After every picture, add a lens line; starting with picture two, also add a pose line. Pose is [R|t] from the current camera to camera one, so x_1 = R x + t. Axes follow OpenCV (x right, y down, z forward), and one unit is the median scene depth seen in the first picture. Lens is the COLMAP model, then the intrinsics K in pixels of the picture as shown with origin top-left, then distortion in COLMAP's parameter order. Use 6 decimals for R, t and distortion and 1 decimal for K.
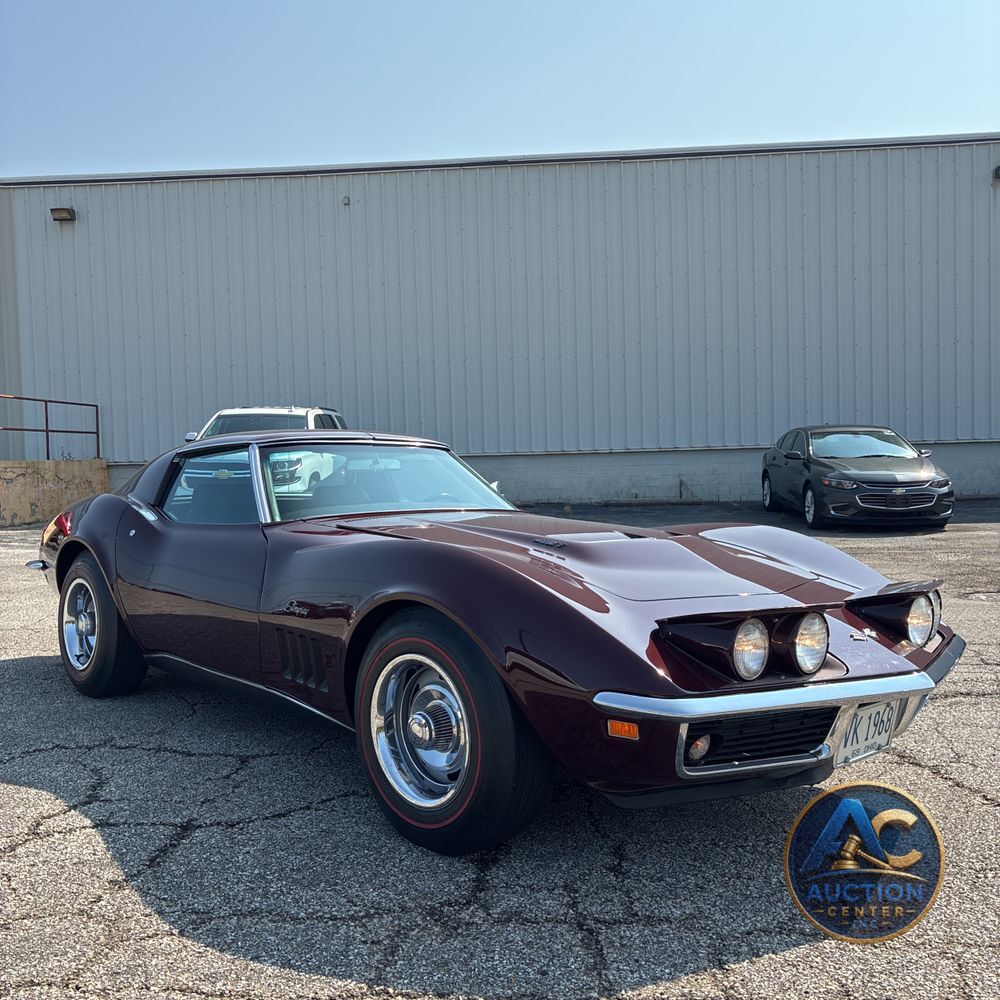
lens RADIAL K [[1004.0, 0, 499.1], [0, 1004.0, 498.3], [0, 0, 1]] dist [0.018187, 0.000000]
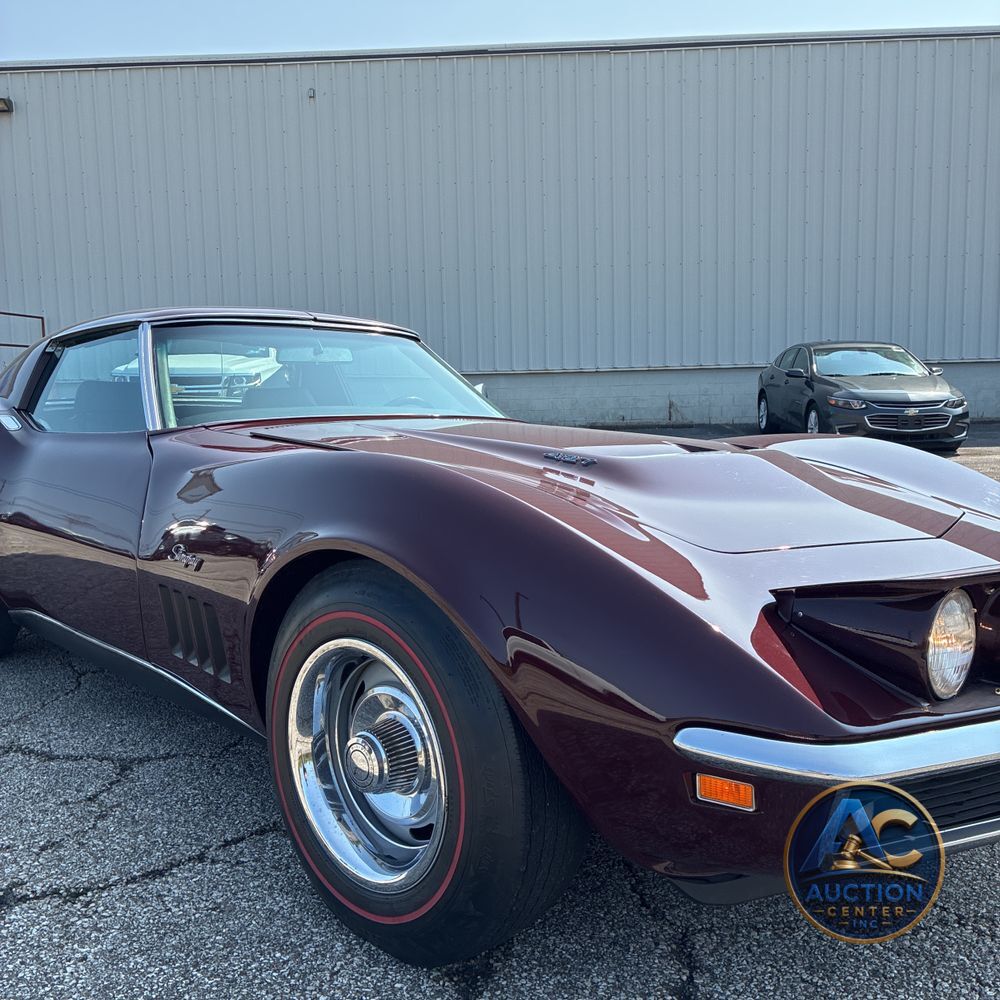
lens RADIAL K [[1048.1, 0, 499.1], [0, 1048.1, 498.0], [0, 0, 1]] dist [0.033668, 0.000000]
pose [[0.999783, 0.001672, 0.020757, -0.008154], [-0.003187, 0.997317, 0.073140, 0.018812], [-0.020579, -0.073190, 0.997106, 0.293214]]
